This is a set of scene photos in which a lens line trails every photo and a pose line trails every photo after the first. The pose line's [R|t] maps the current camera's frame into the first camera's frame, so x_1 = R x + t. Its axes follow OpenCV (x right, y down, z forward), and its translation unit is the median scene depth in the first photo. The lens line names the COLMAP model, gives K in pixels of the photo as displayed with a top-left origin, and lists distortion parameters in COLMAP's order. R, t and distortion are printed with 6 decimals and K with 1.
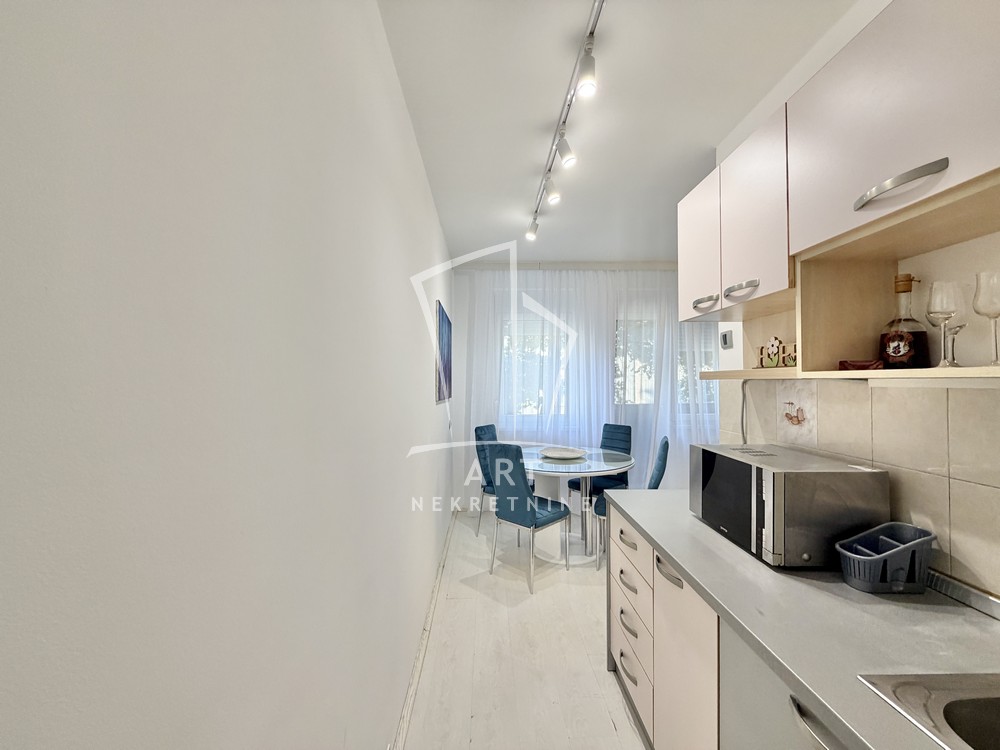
lens RADIAL K [[398.8, 0, 496.2], [0, 398.8, 377.0], [0, 0, 1]] dist [-0.000661, 0.000438]
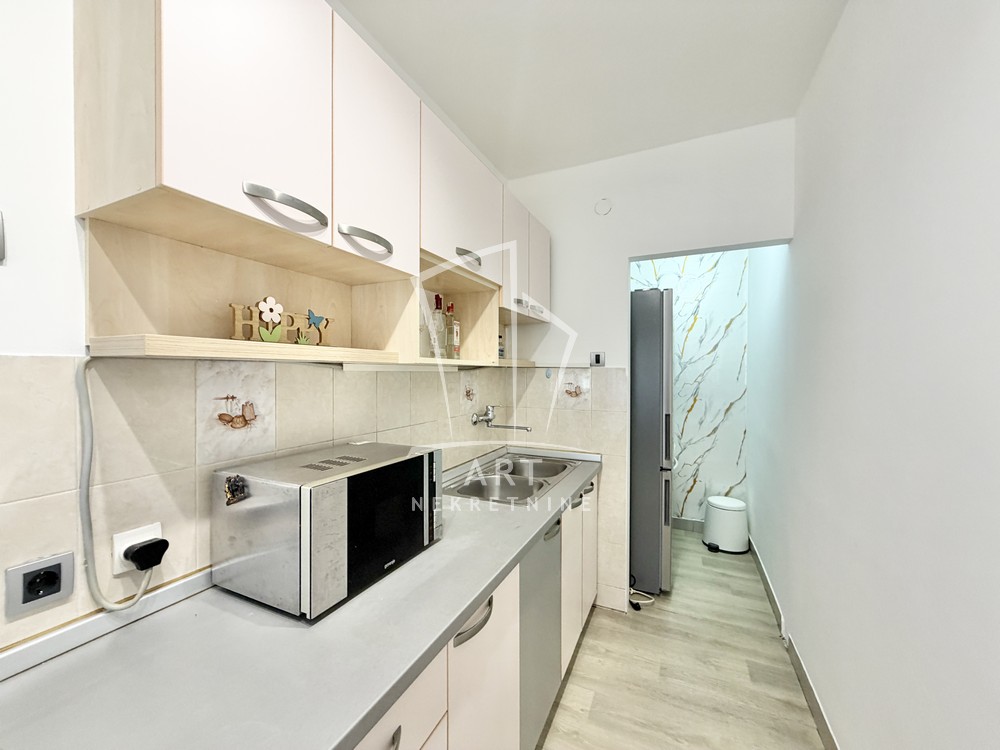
lens RADIAL K [[398.8, 0, 496.2], [0, 398.8, 377.0], [0, 0, 1]] dist [-0.000661, 0.000438]
pose [[-0.893852, -0.004535, 0.448338, 0.059628], [-0.004522, 0.999989, 0.001099, 0.031133], [-0.448338, -0.001045, -0.893863, 1.462938]]
